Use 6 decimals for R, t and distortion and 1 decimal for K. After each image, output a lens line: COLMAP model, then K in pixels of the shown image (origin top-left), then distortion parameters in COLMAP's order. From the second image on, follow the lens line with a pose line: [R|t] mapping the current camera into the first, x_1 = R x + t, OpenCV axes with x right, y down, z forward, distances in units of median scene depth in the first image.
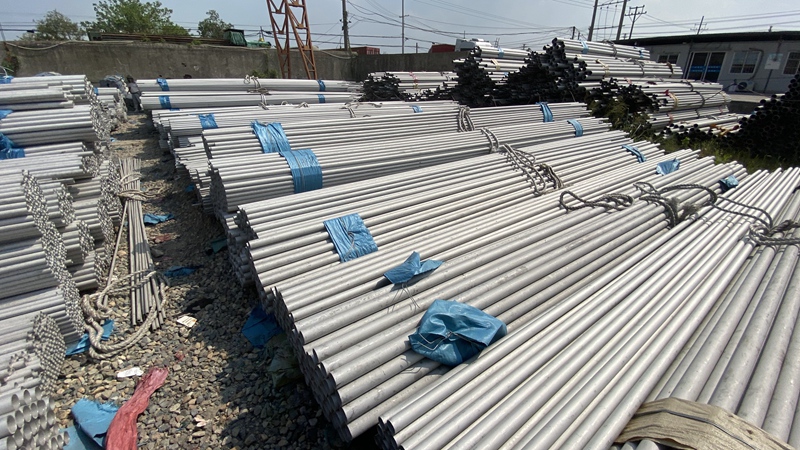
lens RADIAL K [[330.4, 0, 404.5], [0, 330.4, 224.6], [0, 0, 1]] dist [-0.006071, -0.006701]
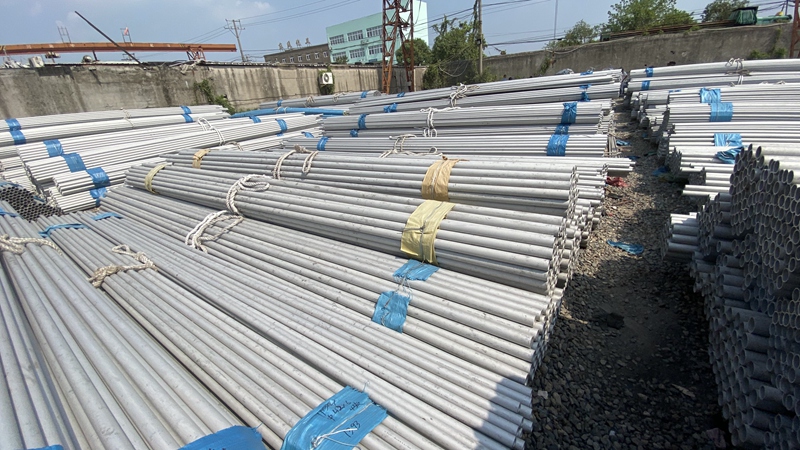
lens RADIAL K [[330.4, 0, 392.7], [0, 330.4, 231.7], [0, 0, 1]] dist [-0.006071, -0.006701]
pose [[0.366960, 0.327199, -0.870793, 0.134590], [-0.287559, 0.930150, 0.228322, 0.092622], [0.884675, 0.166619, 0.435417, -0.211927]]
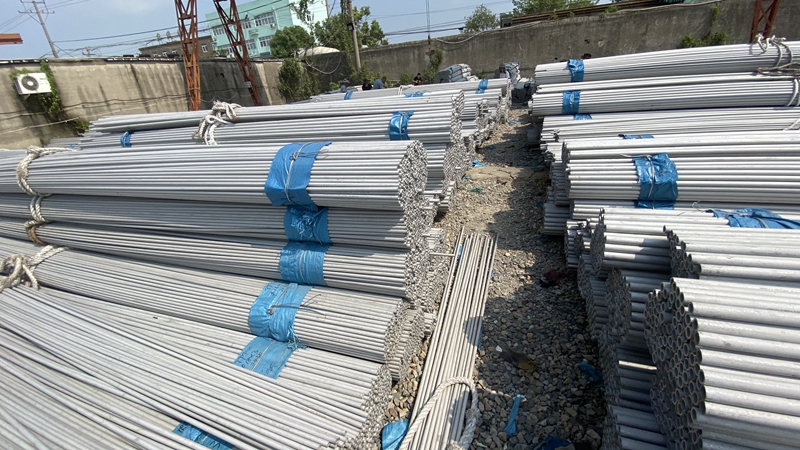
lens RADIAL K [[330.4, 0, 395.7], [0, 330.4, 222.7], [0, 0, 1]] dist [-0.006071, -0.006701]
pose [[0.543275, 0.280585, -0.791280, -0.211110], [-0.242947, 0.954716, 0.171737, -0.109033], [0.803635, 0.098939, 0.586841, 0.245240]]
